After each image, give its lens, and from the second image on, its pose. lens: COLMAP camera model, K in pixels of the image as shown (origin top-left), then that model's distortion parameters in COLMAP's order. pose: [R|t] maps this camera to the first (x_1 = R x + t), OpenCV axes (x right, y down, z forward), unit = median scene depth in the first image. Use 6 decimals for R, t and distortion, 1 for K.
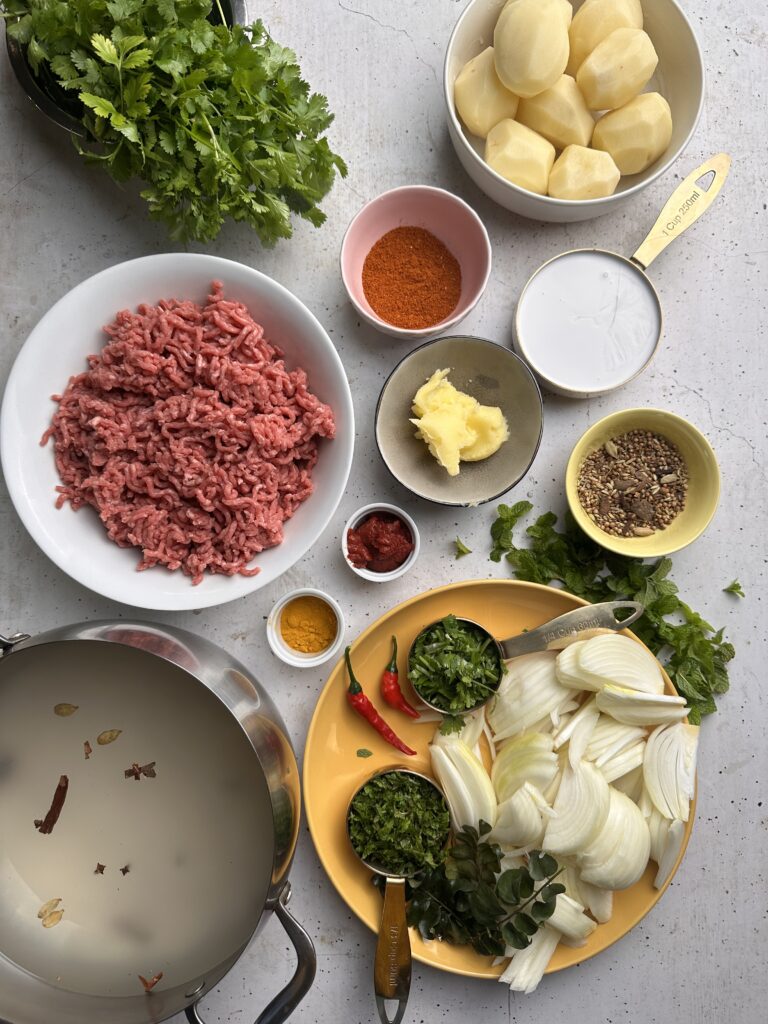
lens RADIAL K [[778.3, 0, 404.2], [0, 778.3, 513.5], [0, 0, 1]] dist [0.006106, -0.046064]
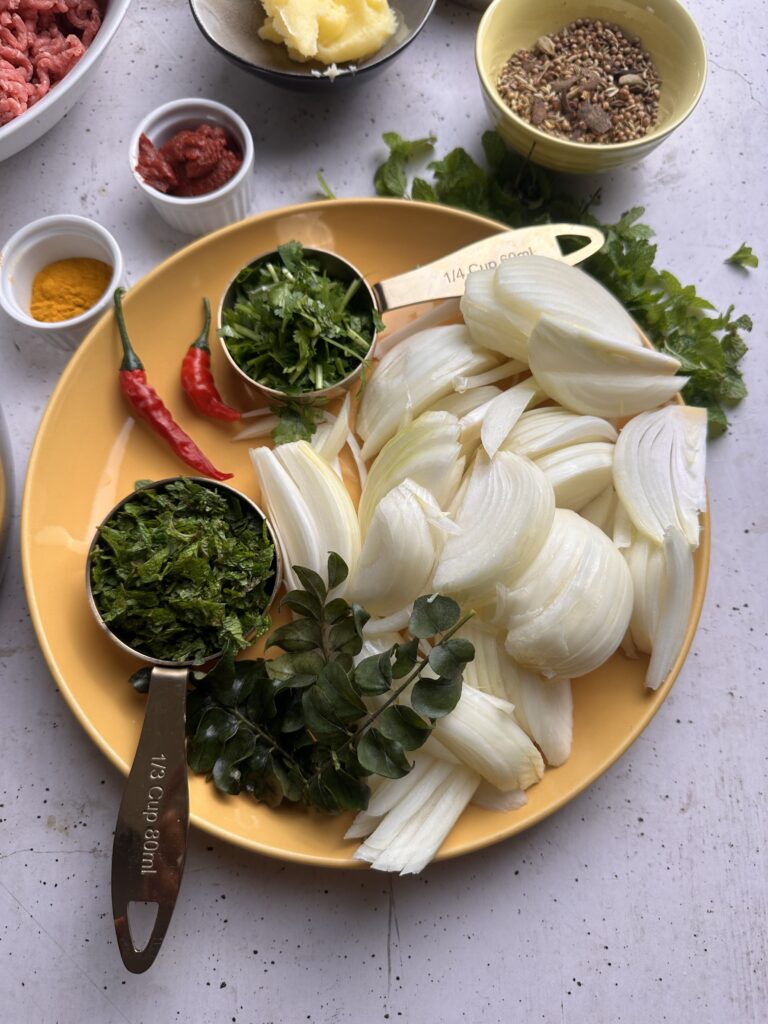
lens RADIAL K [[778.3, 0, 395.1], [0, 778.3, 513.9], [0, 0, 1]] dist [0.006106, -0.046064]
pose [[0.999819, 0.010051, 0.016171, 0.133613], [-0.006716, 0.980893, -0.194431, 0.460710], [-0.017816, 0.194287, 0.980783, 0.435367]]
